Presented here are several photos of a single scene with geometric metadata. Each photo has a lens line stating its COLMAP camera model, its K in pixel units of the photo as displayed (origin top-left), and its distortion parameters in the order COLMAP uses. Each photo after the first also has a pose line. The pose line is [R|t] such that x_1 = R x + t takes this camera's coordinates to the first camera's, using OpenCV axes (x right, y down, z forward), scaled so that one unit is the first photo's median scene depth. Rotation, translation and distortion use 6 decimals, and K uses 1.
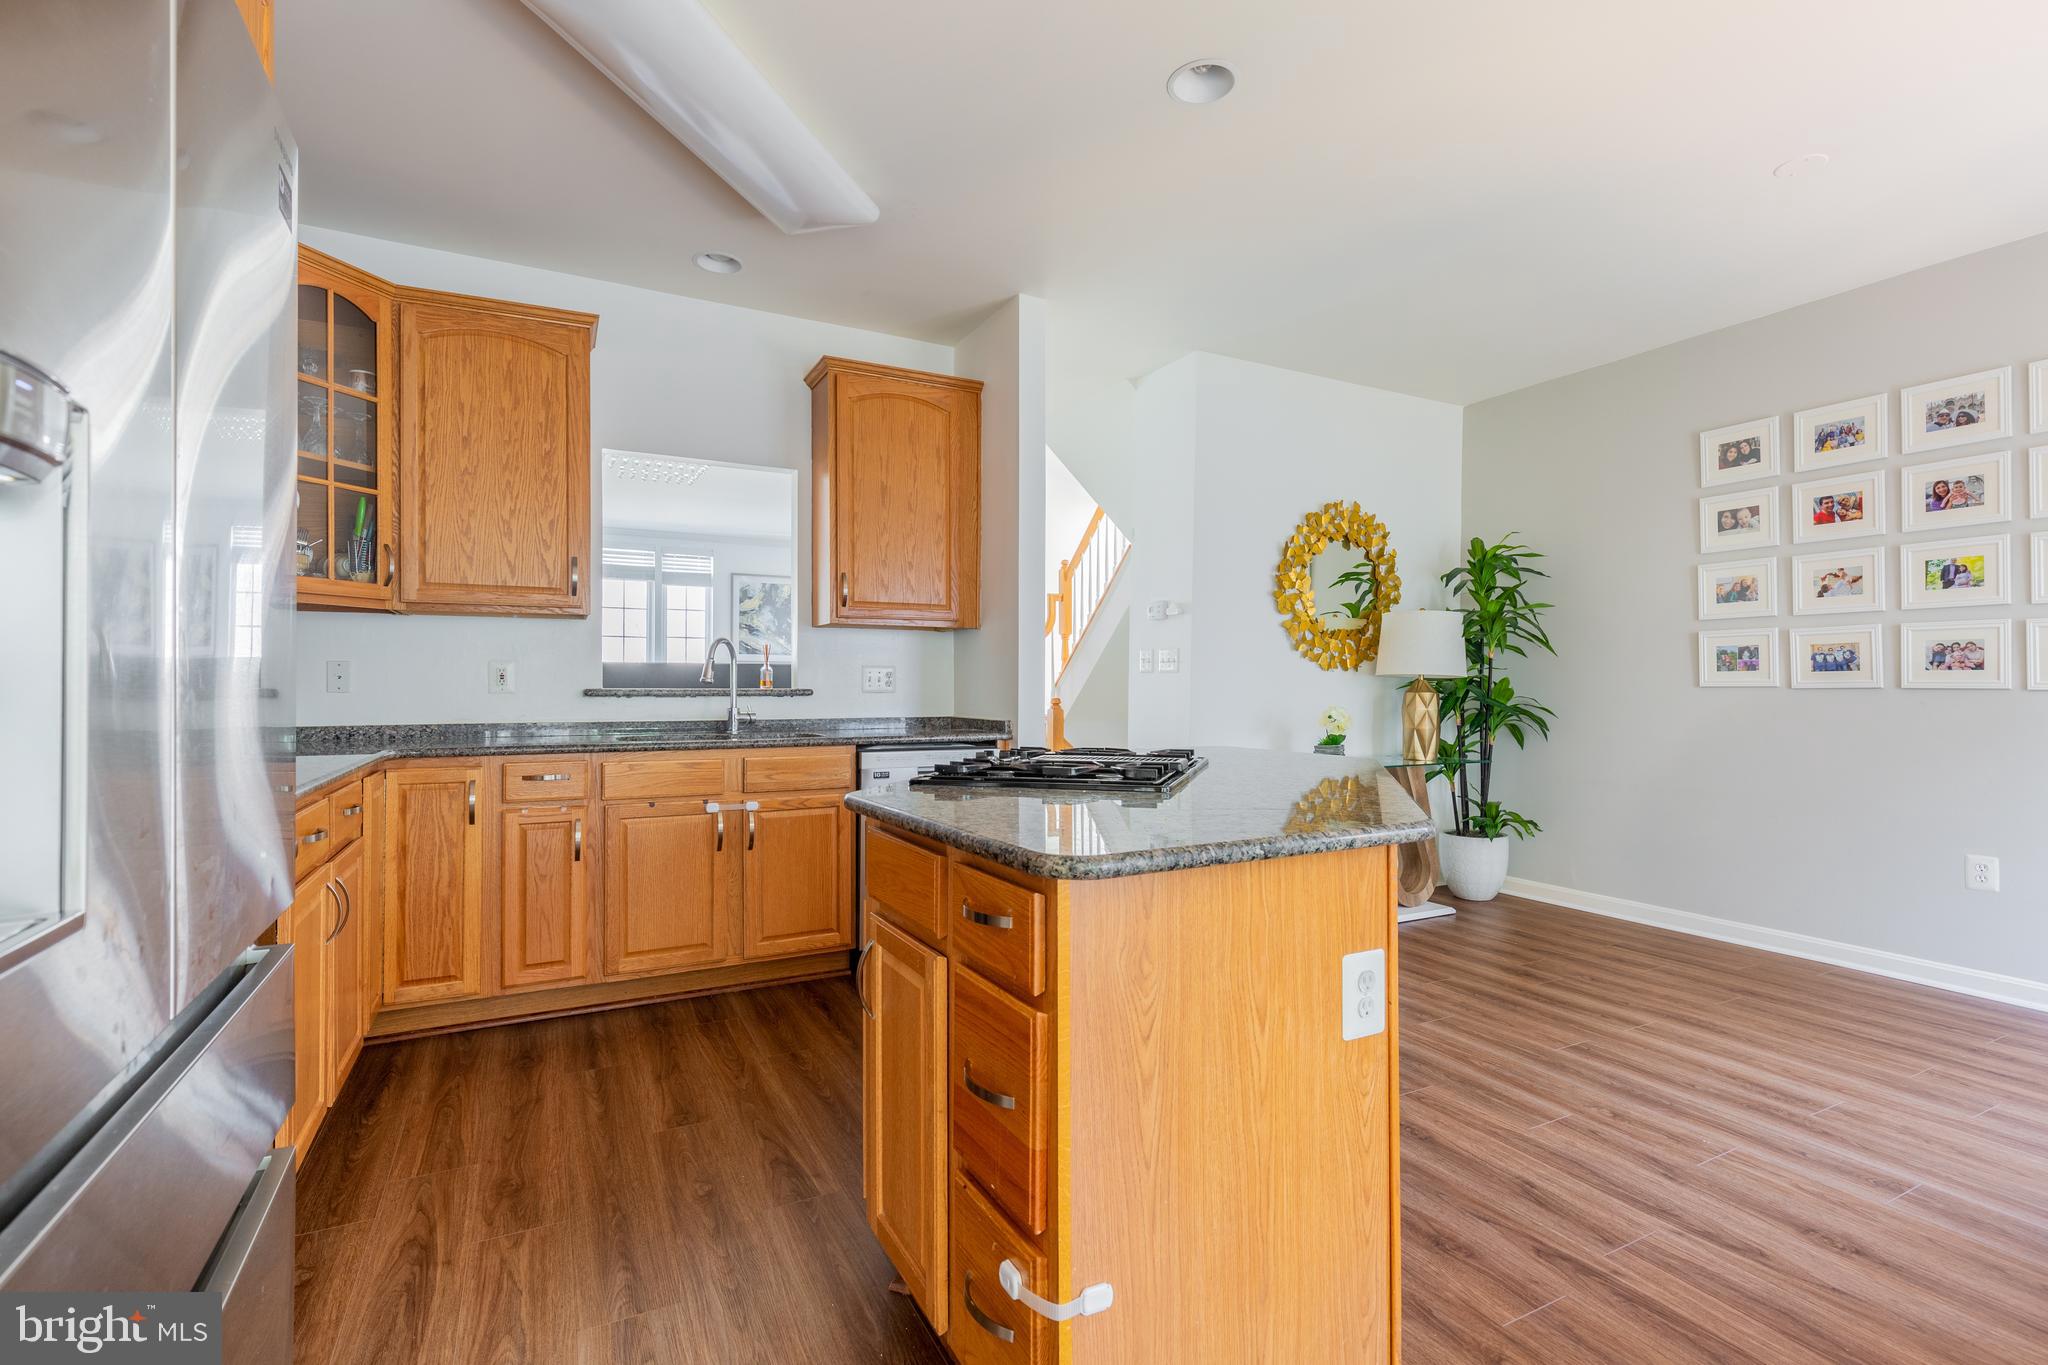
lens RADIAL K [[912.2, 0, 1027.1], [0, 912.2, 679.4], [0, 0, 1]] dist [0.001277, 0.000172]
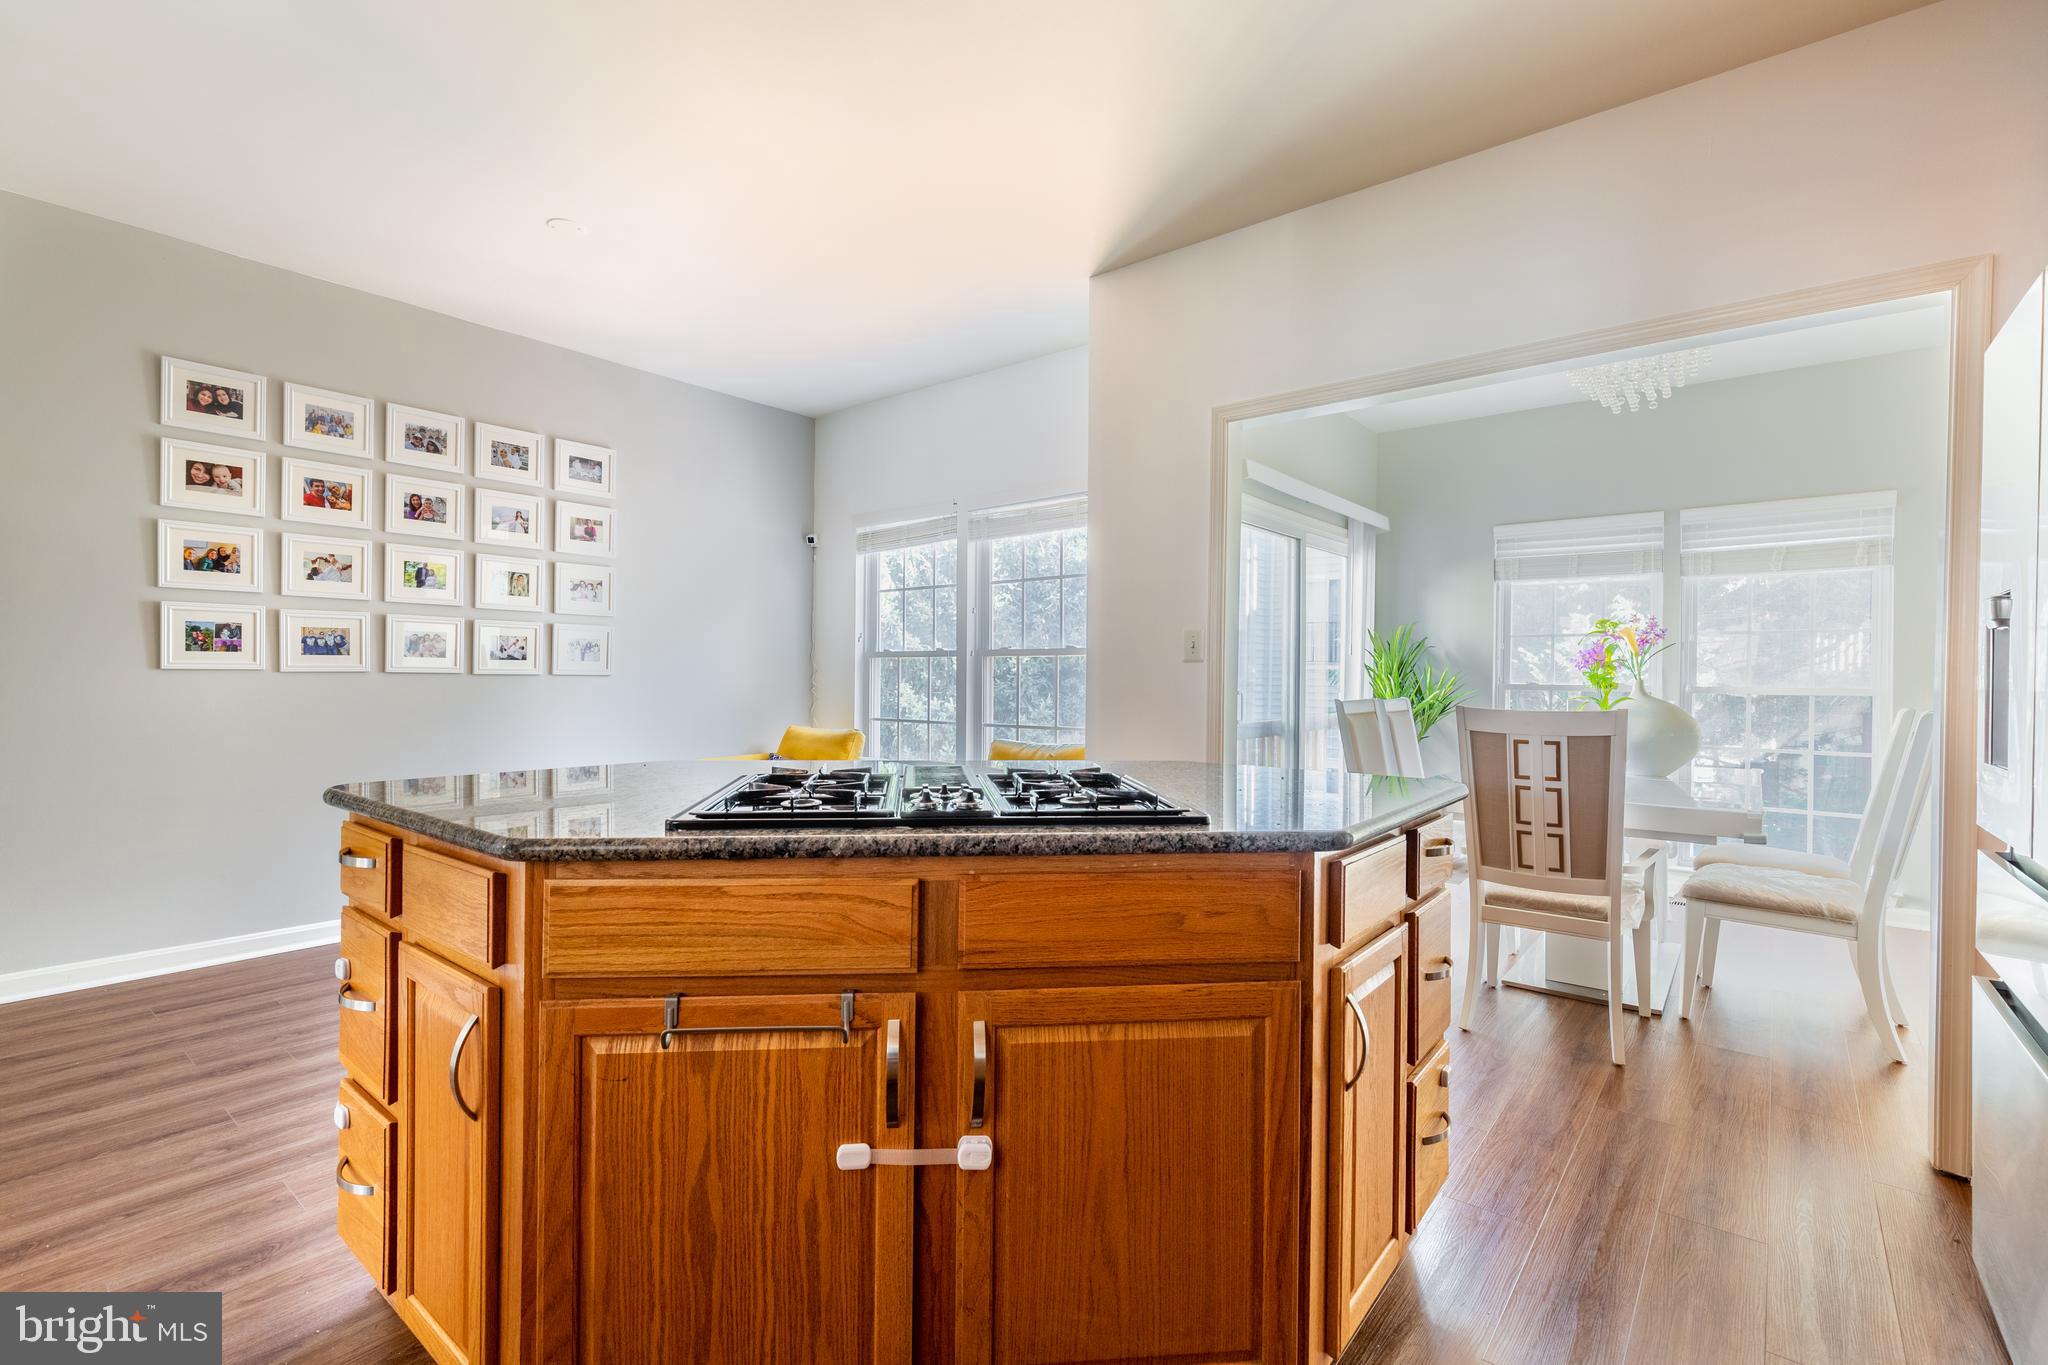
lens RADIAL K [[912.2, 0, 1027.1], [0, 912.2, 679.4], [0, 0, 1]] dist [0.001277, 0.000172]
pose [[-0.388249, -0.010229, 0.921498, -0.348419], [-0.019049, 0.999814, 0.003072, 0.000184], [-0.921358, -0.016360, -0.388372, 0.673390]]
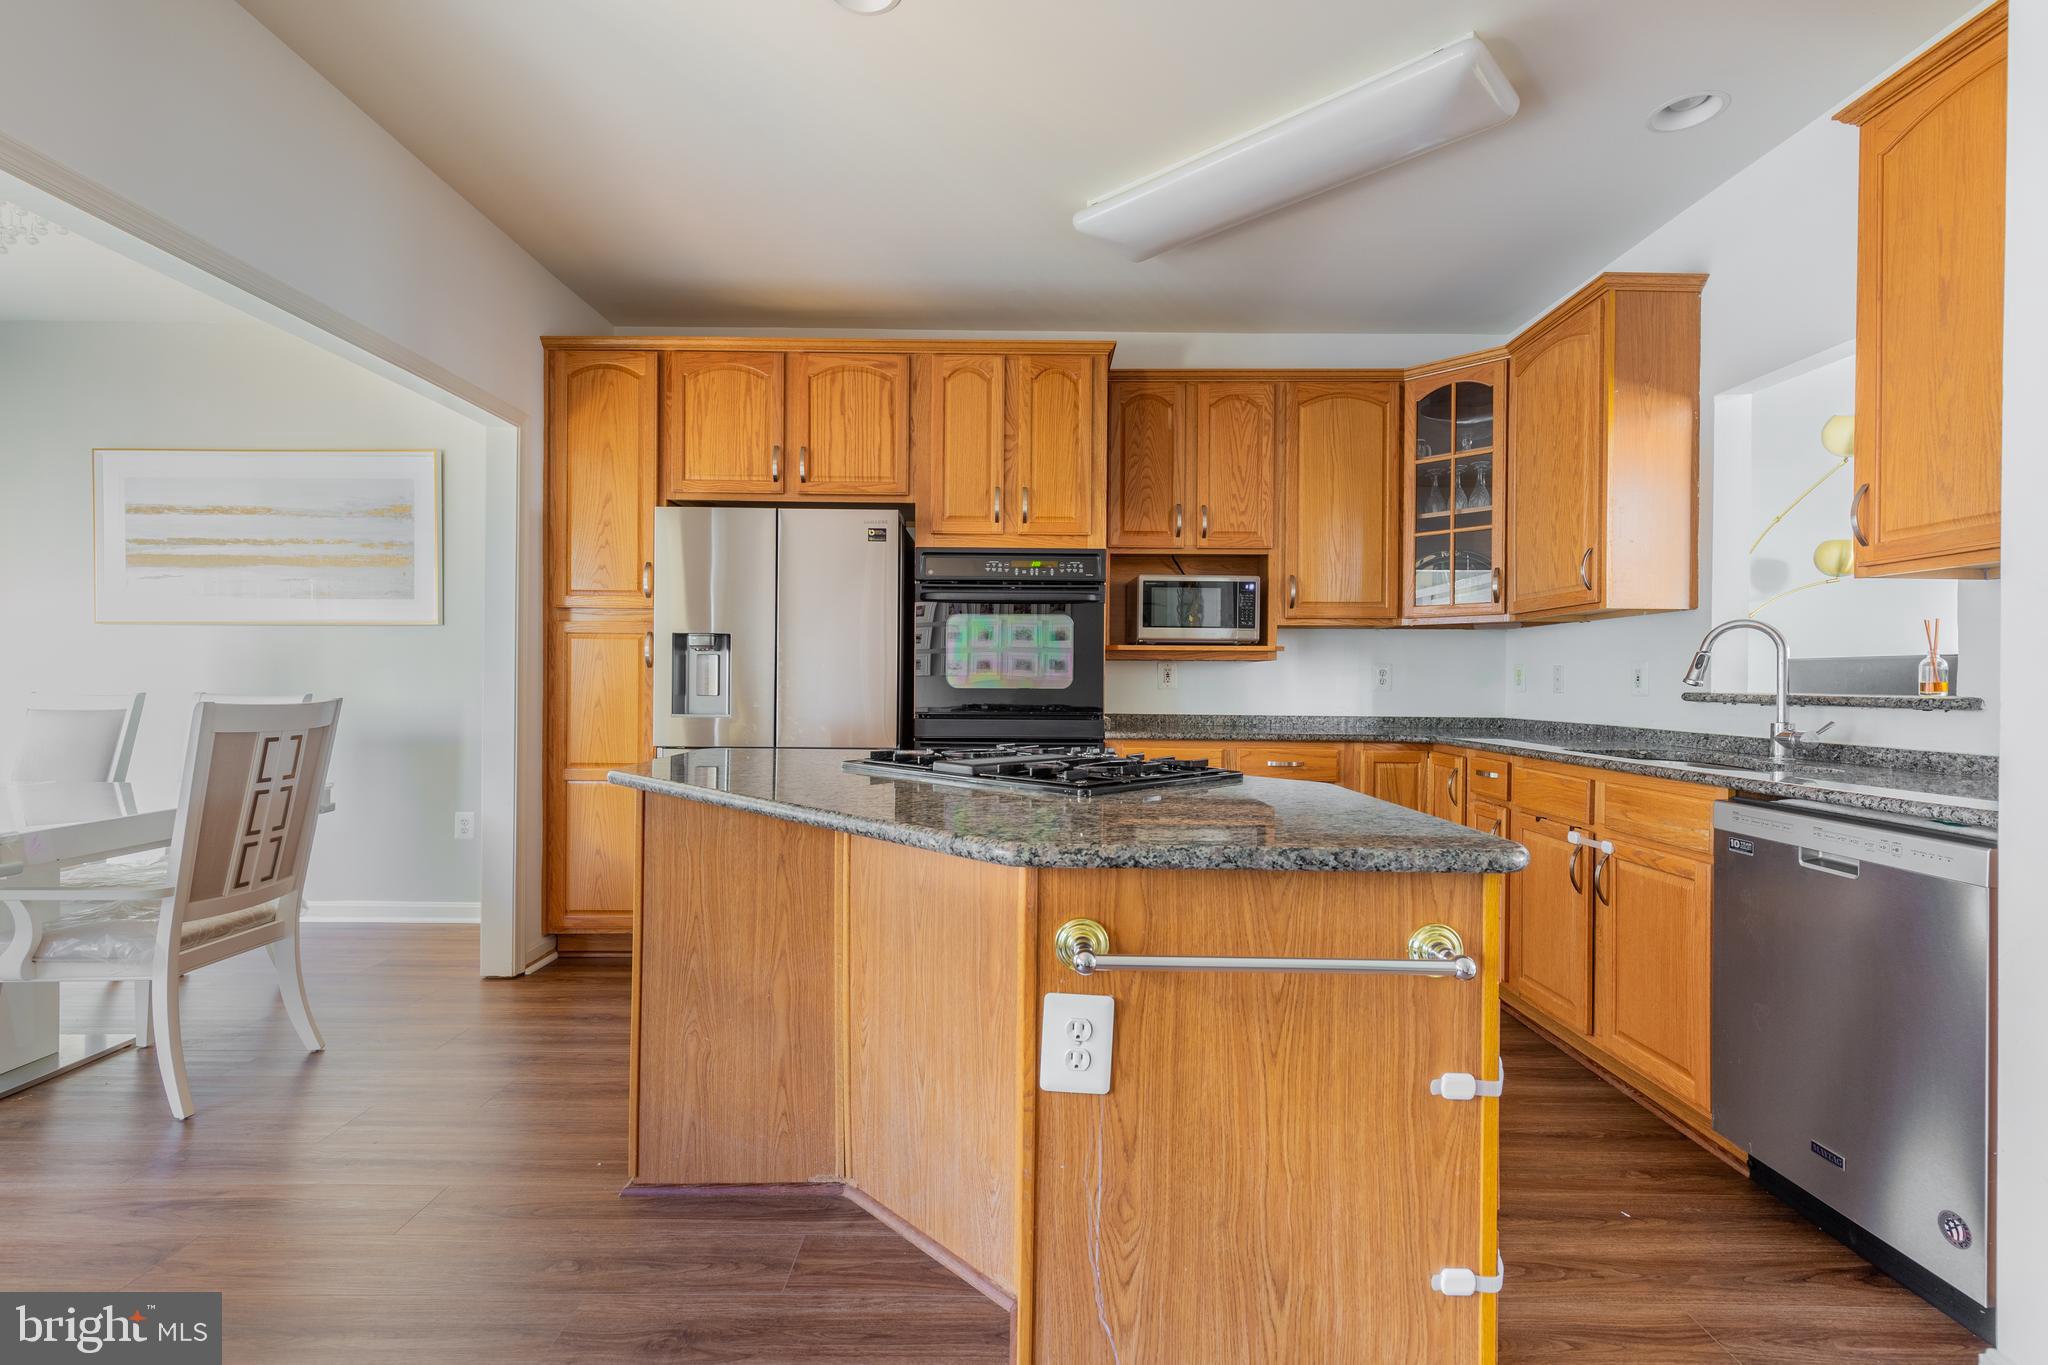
lens RADIAL K [[919.5, 0, 988.6], [0, 919.5, 682.7], [0, 0, 1]] dist [0.012306, 0.000580]
pose [[-0.506491, -0.004034, -0.862236, 0.523666], [-0.002598, 0.999992, -0.003153, 0.005504], [0.862241, 0.000643, -0.506497, 0.804304]]
